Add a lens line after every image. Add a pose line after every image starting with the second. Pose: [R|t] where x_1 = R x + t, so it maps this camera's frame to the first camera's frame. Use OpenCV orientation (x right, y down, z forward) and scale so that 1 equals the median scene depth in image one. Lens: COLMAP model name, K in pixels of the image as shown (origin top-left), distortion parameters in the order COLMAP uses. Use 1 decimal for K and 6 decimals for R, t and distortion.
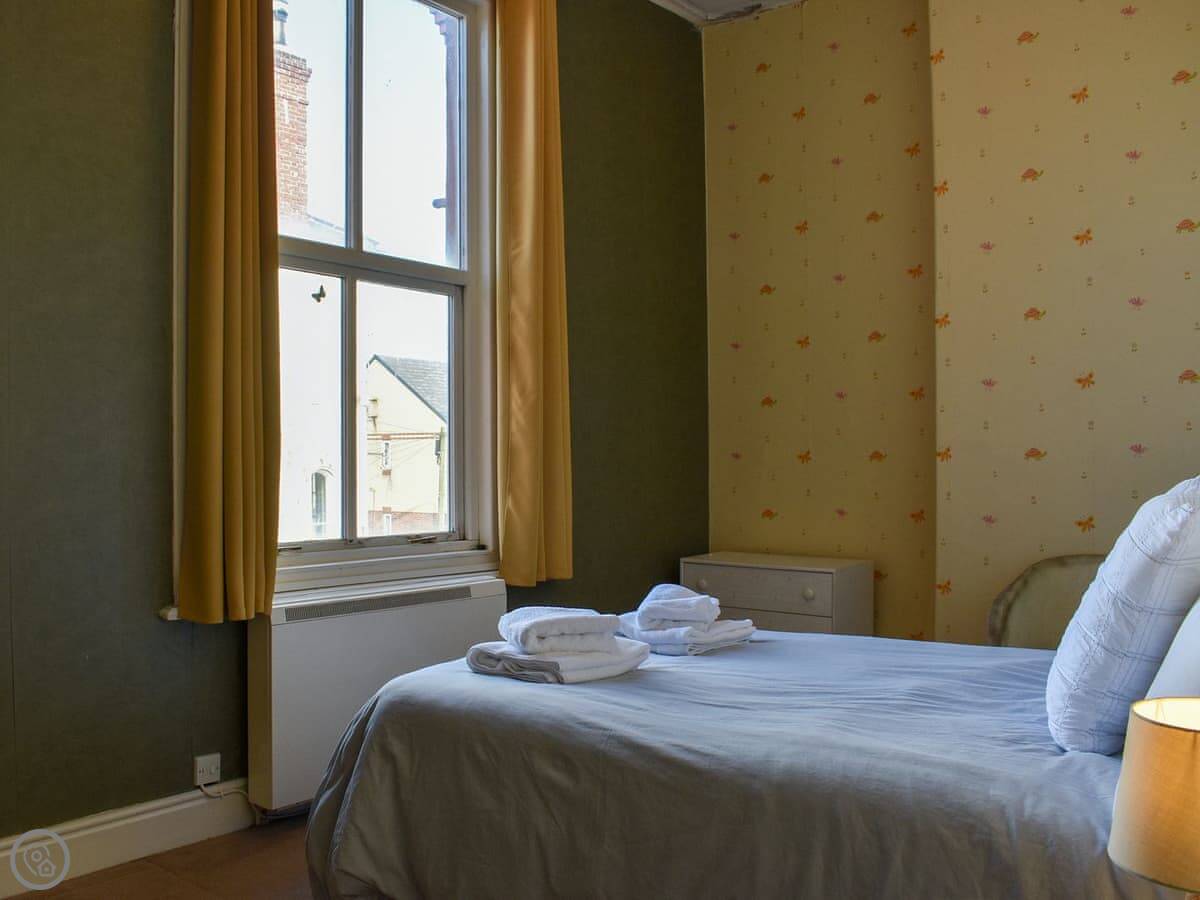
lens RADIAL K [[1132.7, 0, 628.4], [0, 1132.7, 445.3], [0, 0, 1]] dist [-0.080052, 0.003917]
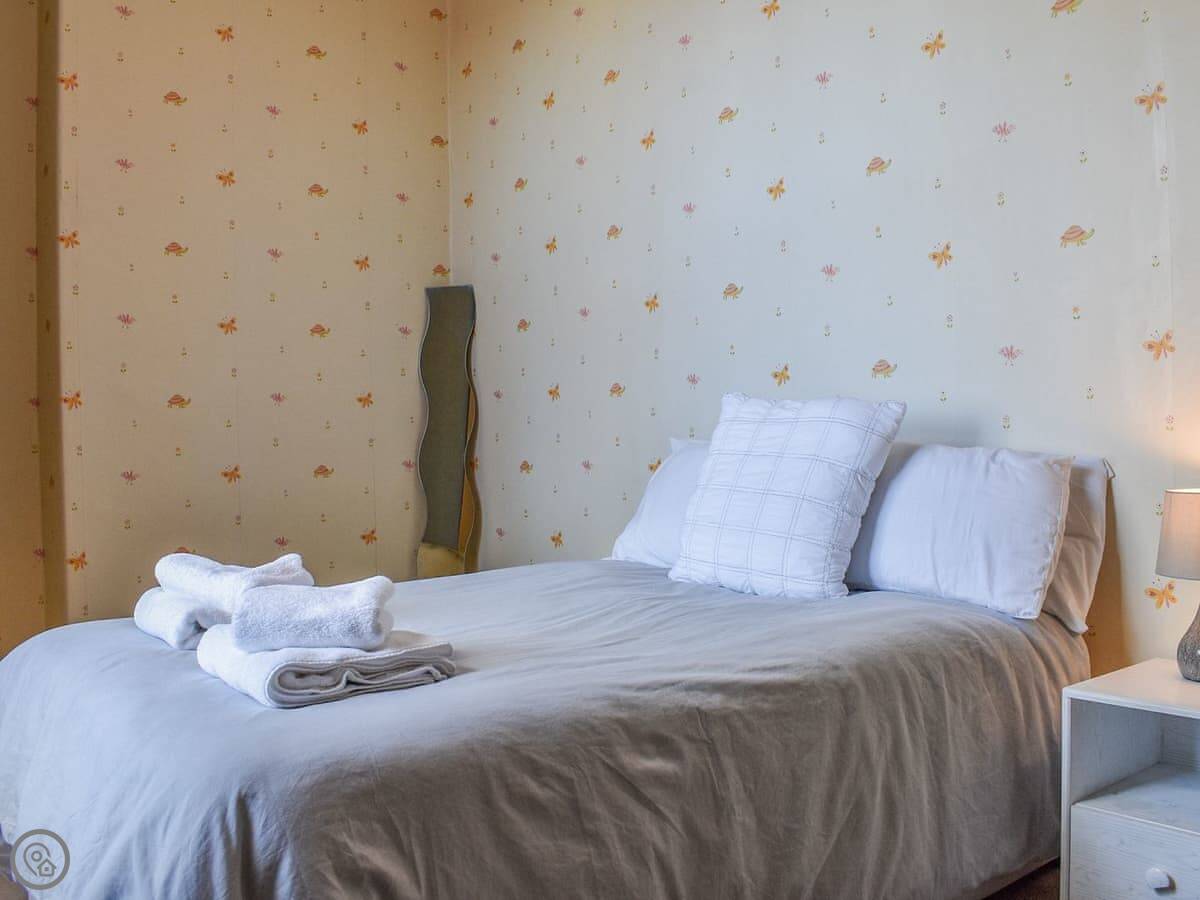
lens RADIAL K [[1073.0, 0, 599.9], [0, 1073.0, 425.5], [0, 0, 1]] dist [-0.081163, 0.005660]
pose [[0.231263, 0.010335, 0.972836, -0.704350], [0.012829, 0.999824, -0.013672, 0.077231], [-0.972807, 0.015642, 0.231090, 0.819430]]
